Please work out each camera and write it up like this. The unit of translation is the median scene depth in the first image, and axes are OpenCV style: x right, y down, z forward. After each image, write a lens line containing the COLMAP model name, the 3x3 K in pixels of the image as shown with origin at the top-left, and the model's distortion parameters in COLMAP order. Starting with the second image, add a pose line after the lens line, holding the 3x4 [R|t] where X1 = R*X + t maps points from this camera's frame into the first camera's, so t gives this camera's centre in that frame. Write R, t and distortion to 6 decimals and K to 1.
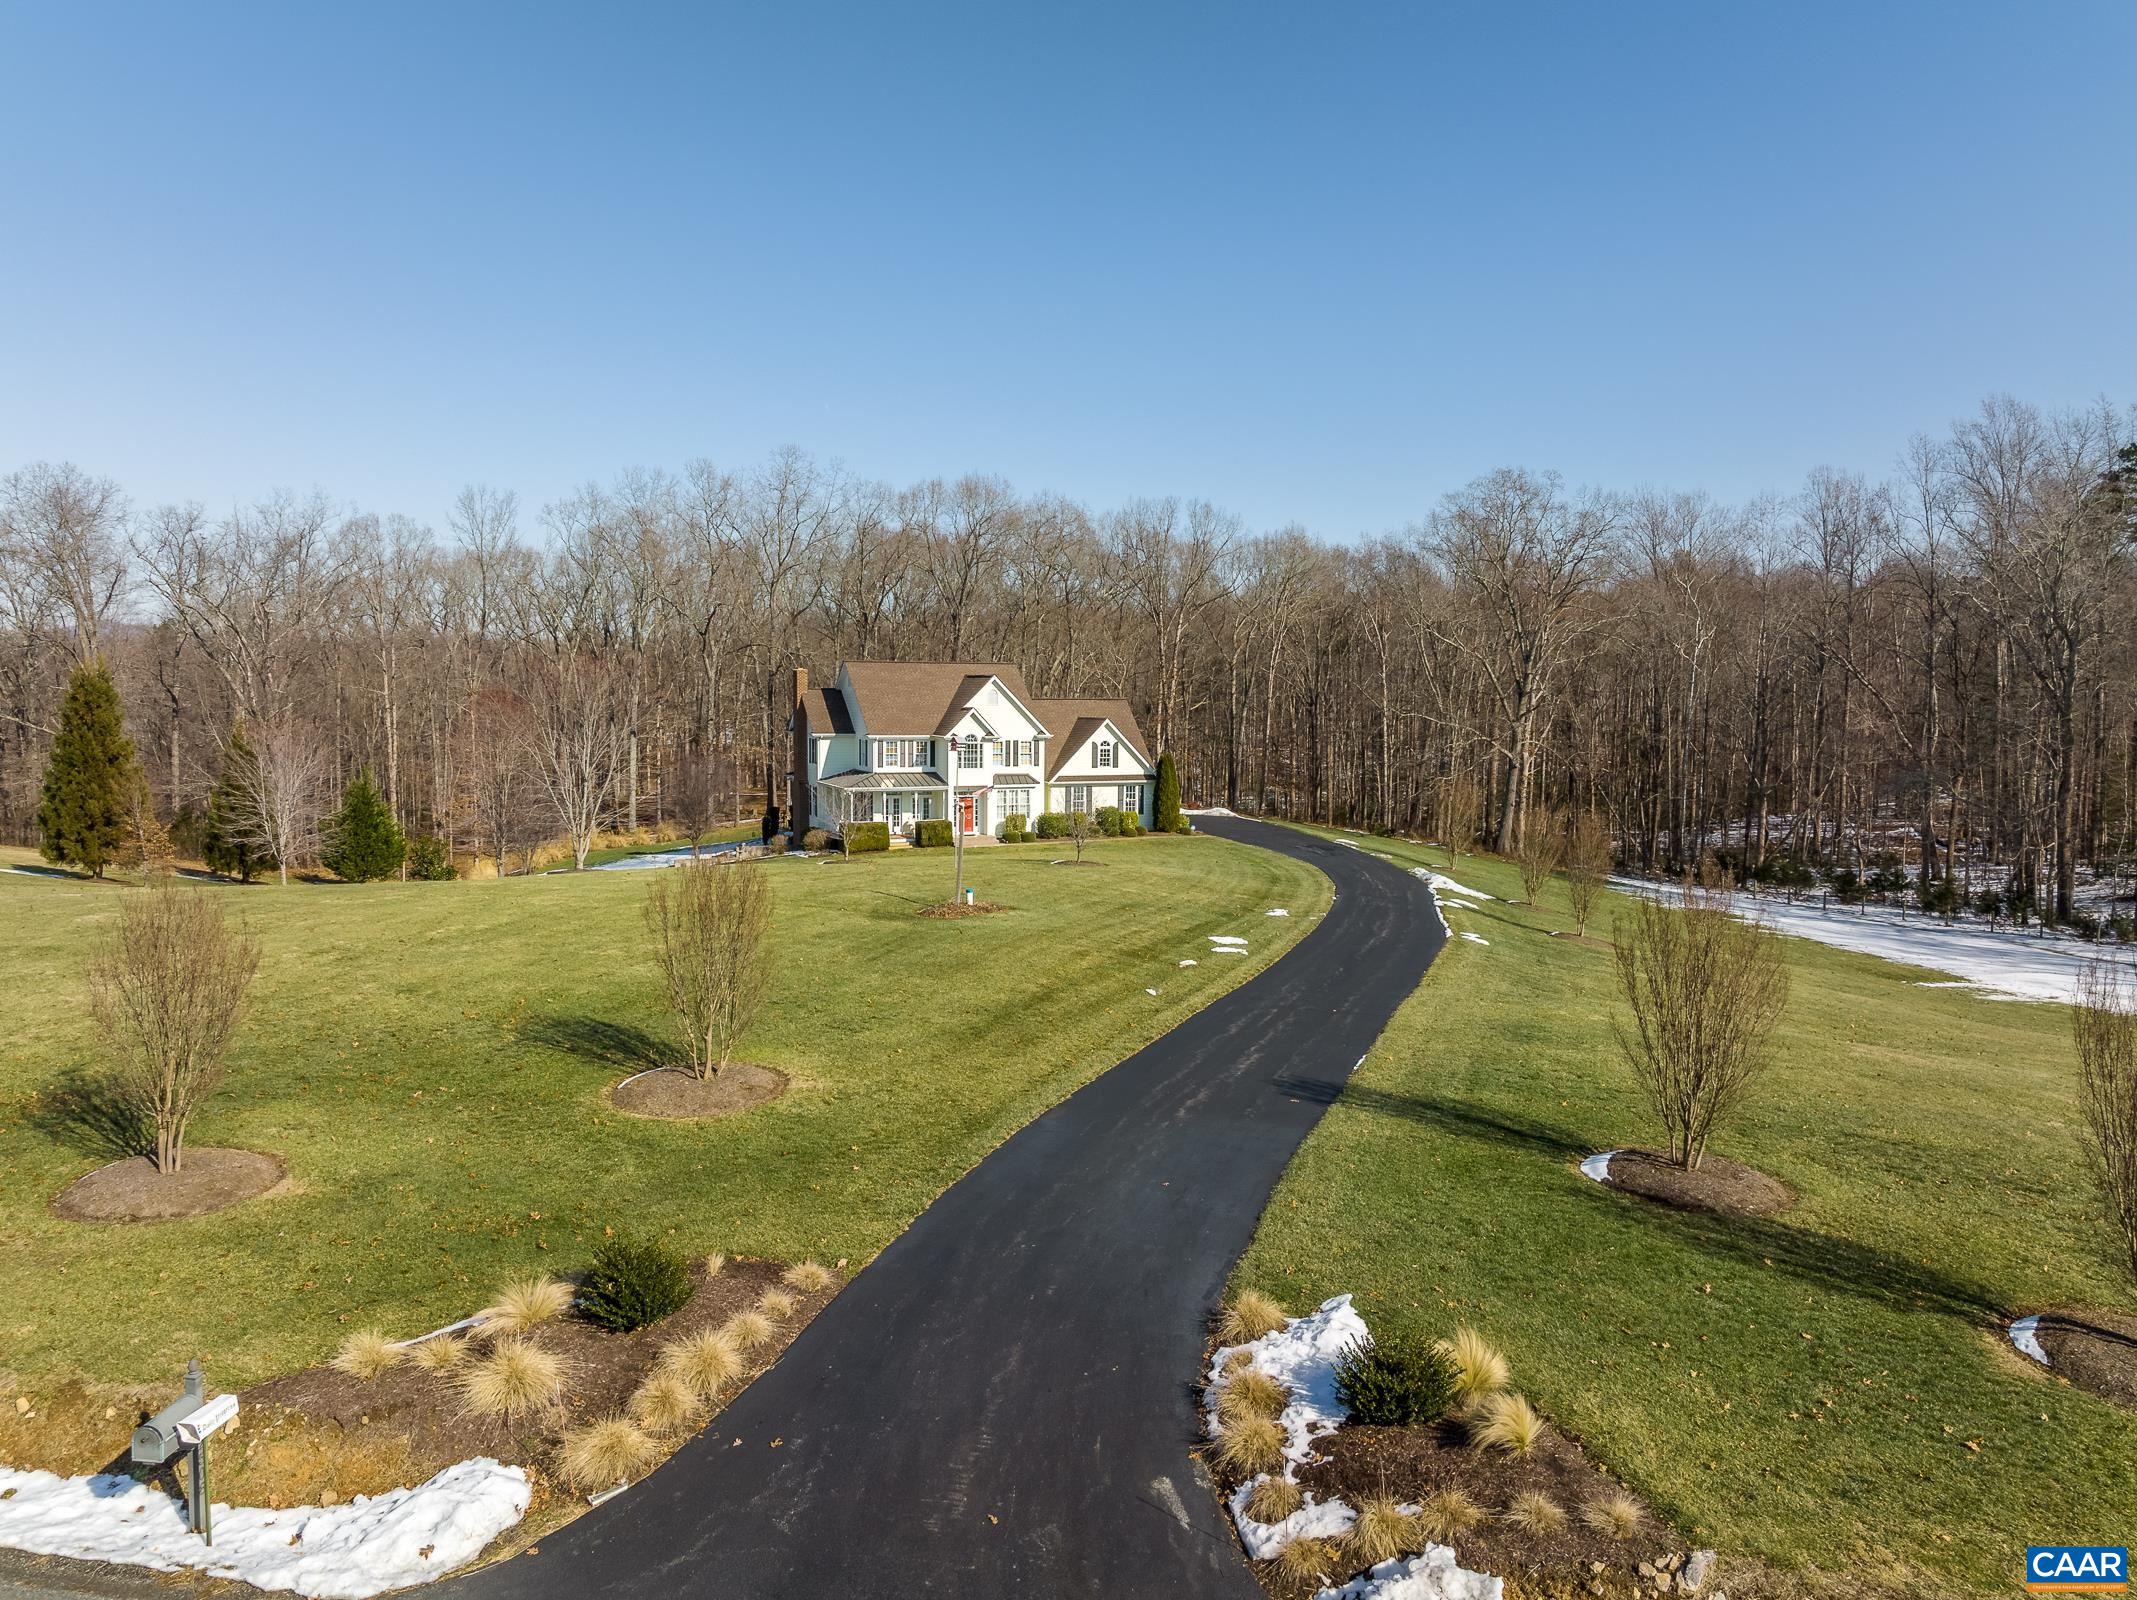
lens RADIAL K [[1505.1, 0, 1068.5], [0, 1505.1, 800.0], [0, 0, 1]] dist [-0.032910, -0.007406]
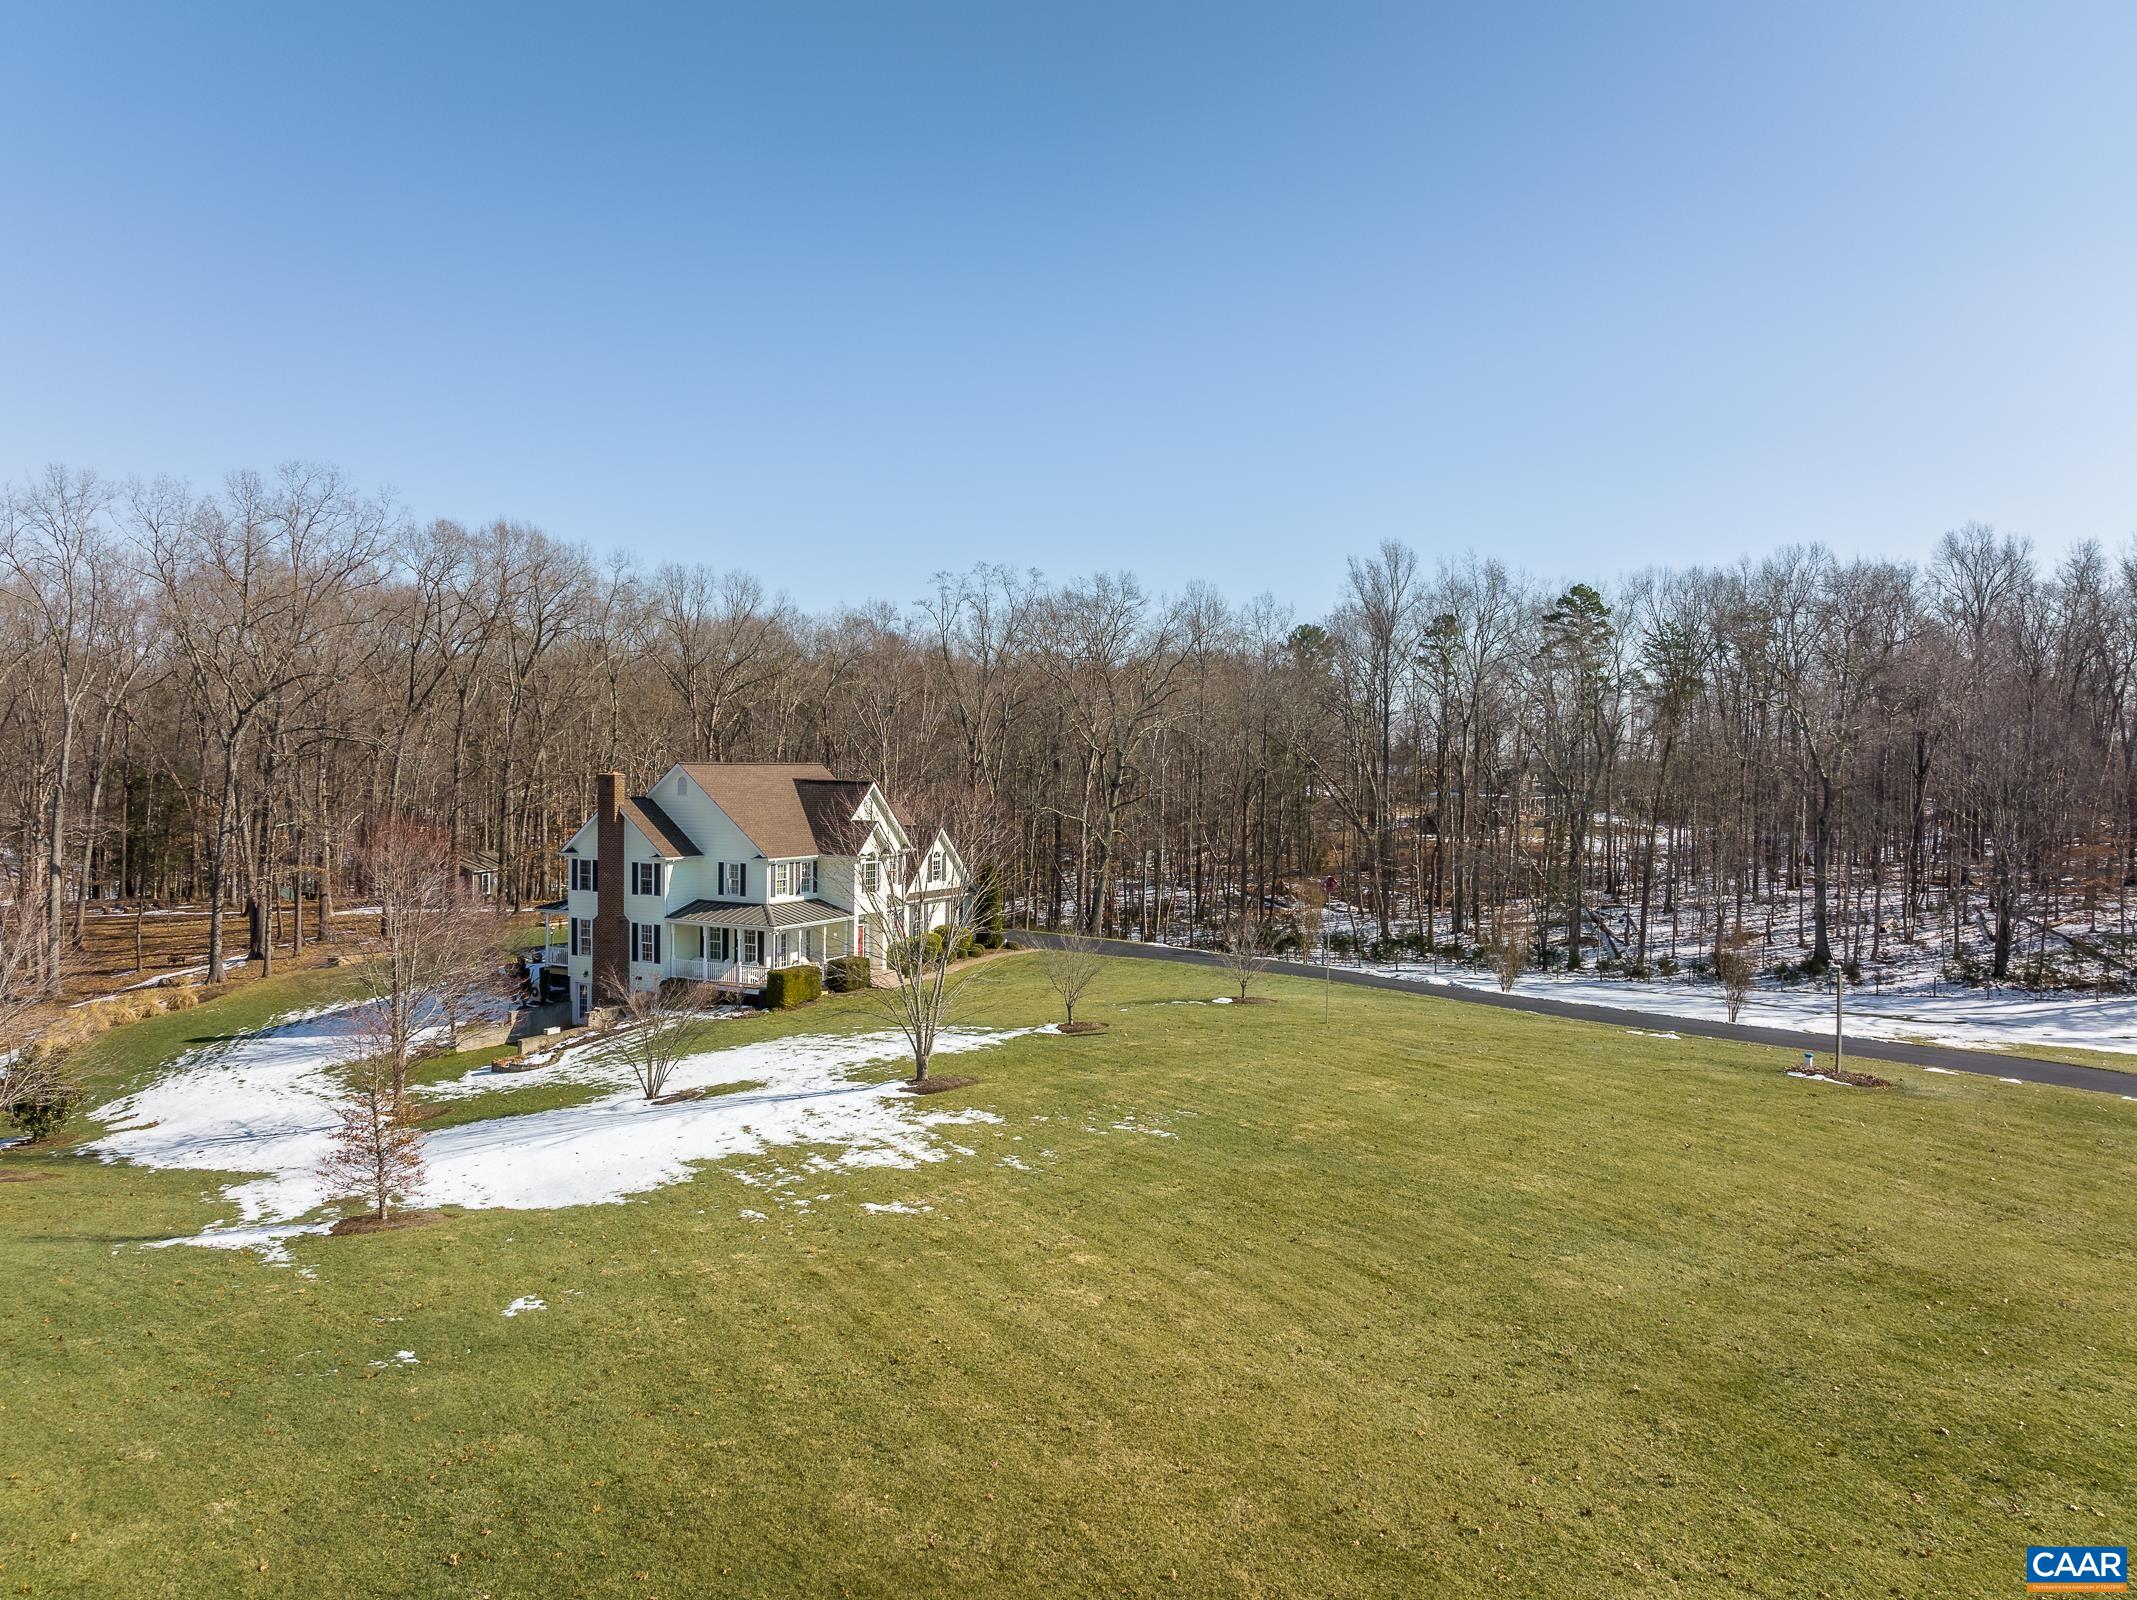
lens RADIAL K [[1505.1, 0, 1068.5], [0, 1505.1, 800.0], [0, 0, 1]] dist [-0.032910, -0.007406]
pose [[0.777906, -0.017963, 0.628124, -0.477179], [0.044265, 0.998675, -0.026261, -0.043193], [-0.626820, 0.048232, 0.777670, 0.266316]]
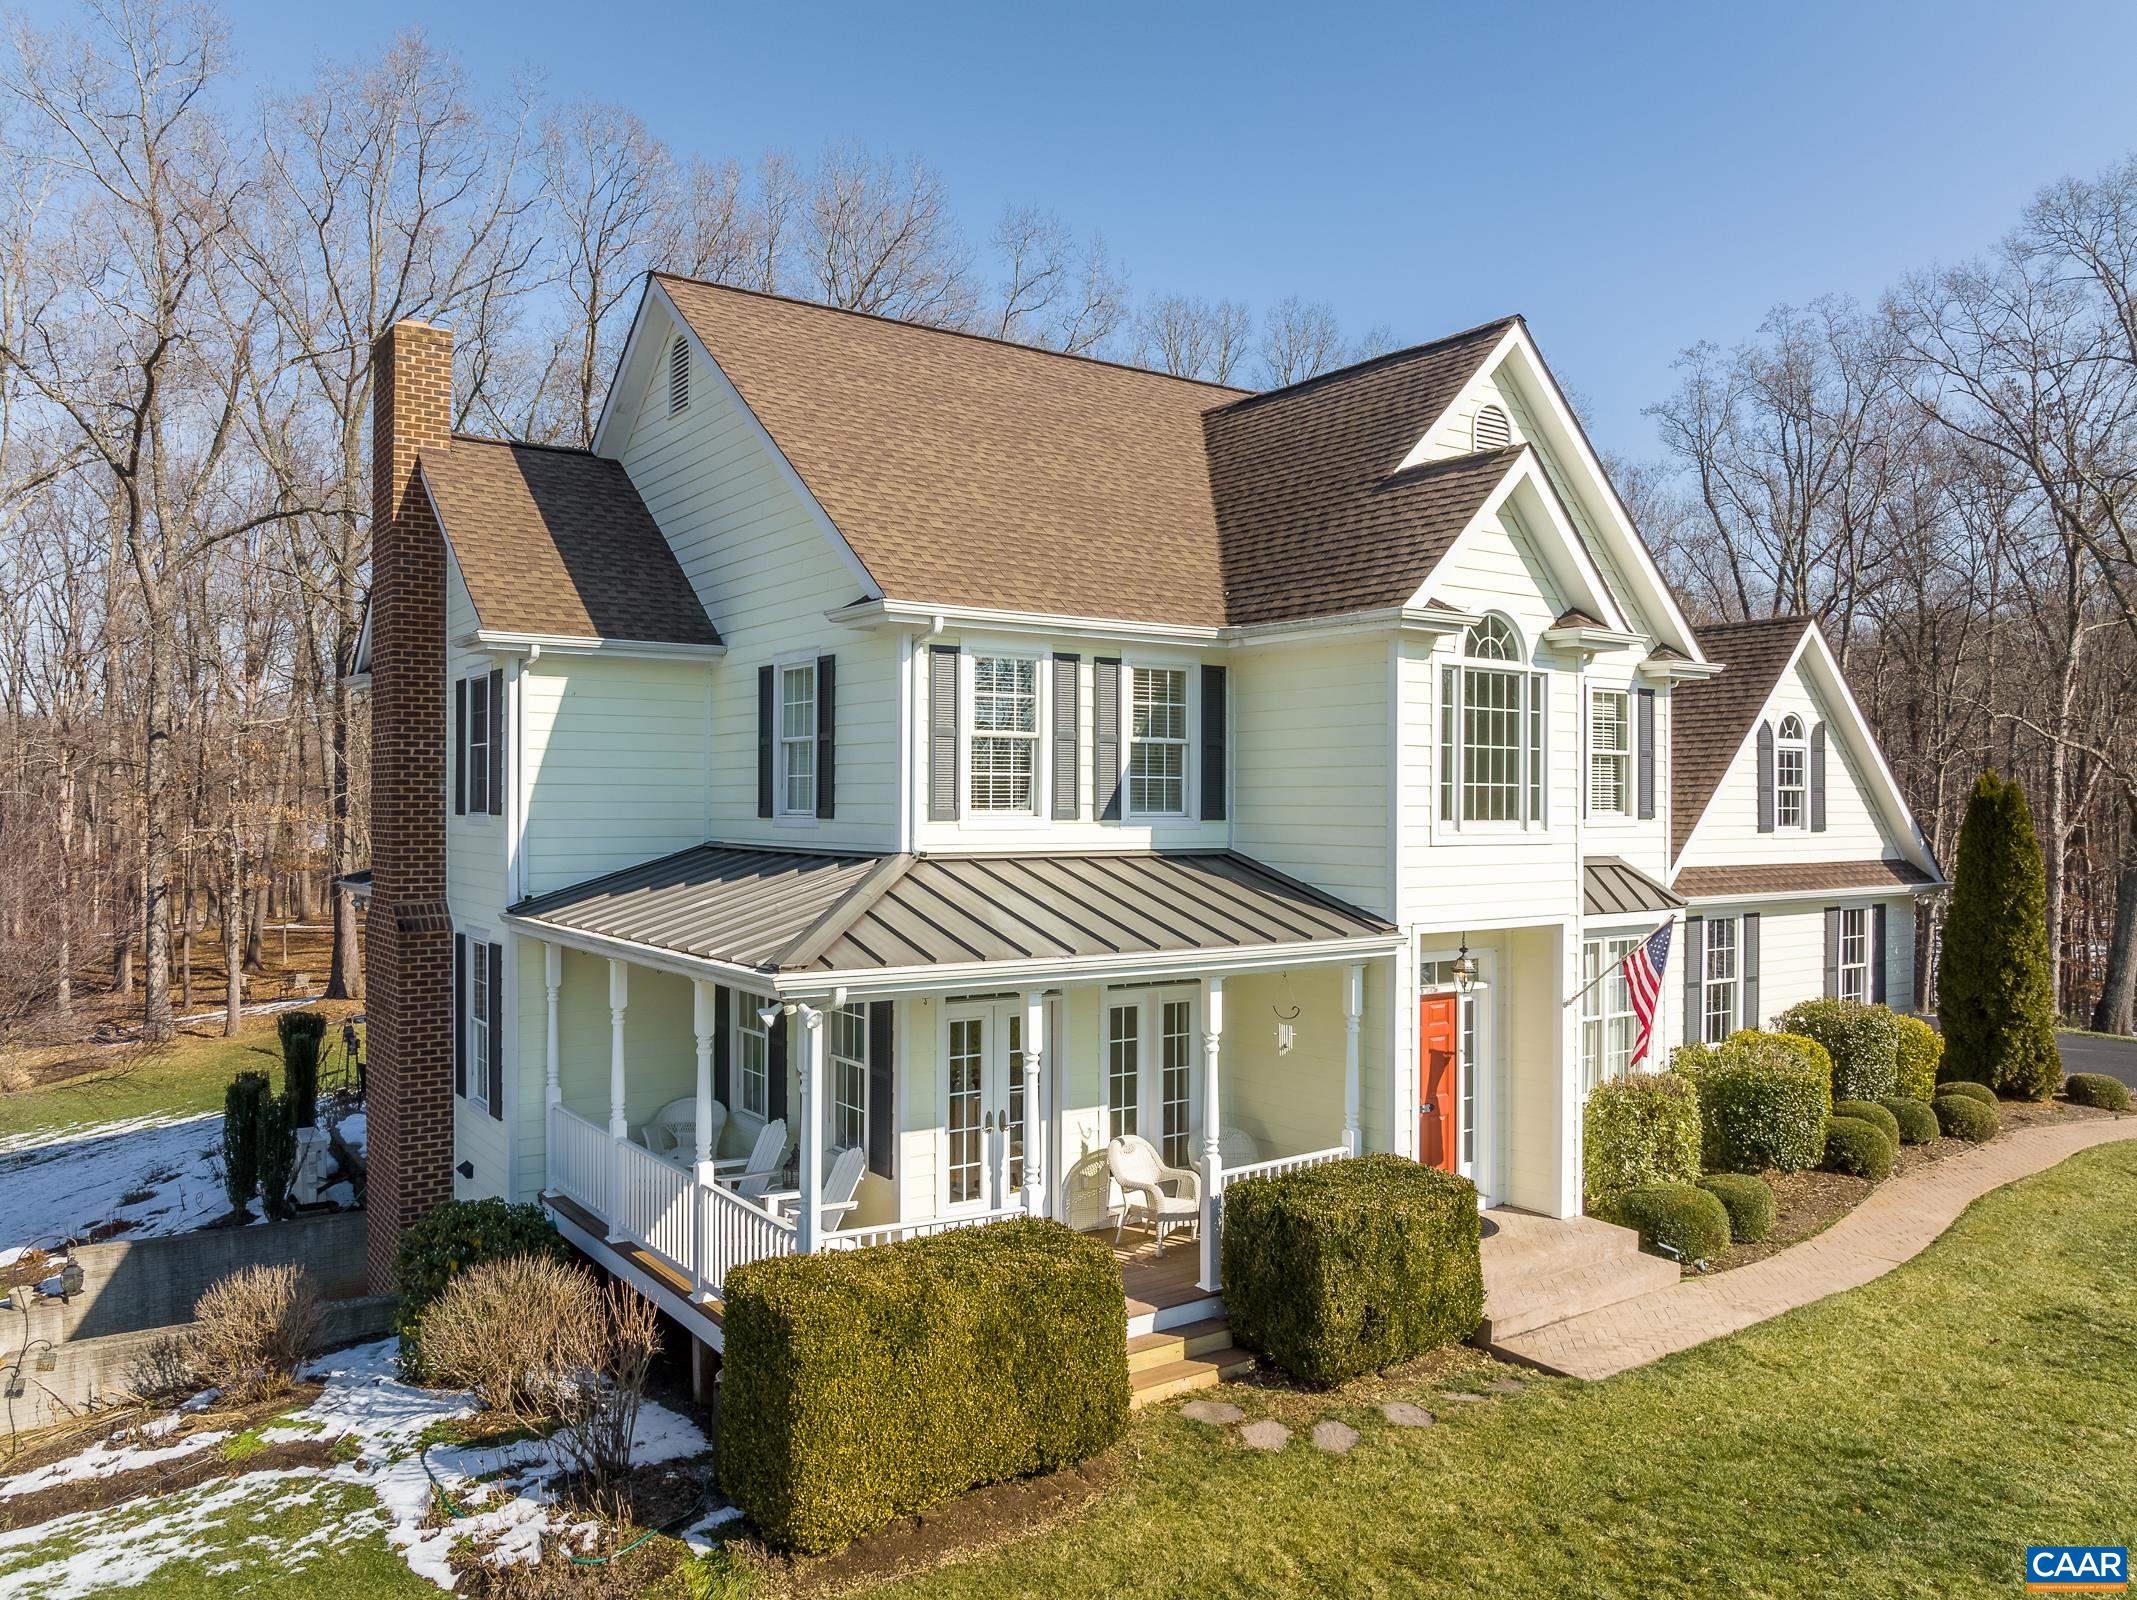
lens RADIAL K [[1491.0, 0, 961.1], [0, 1491.0, 798.7], [0, 0, 1]] dist [-0.000773, -0.001035]
pose [[0.986815, -0.009089, 0.161600, -0.140284], [0.022832, 0.996255, -0.083395, -0.010714], [-0.160237, 0.085985, 0.983326, 0.808269]]
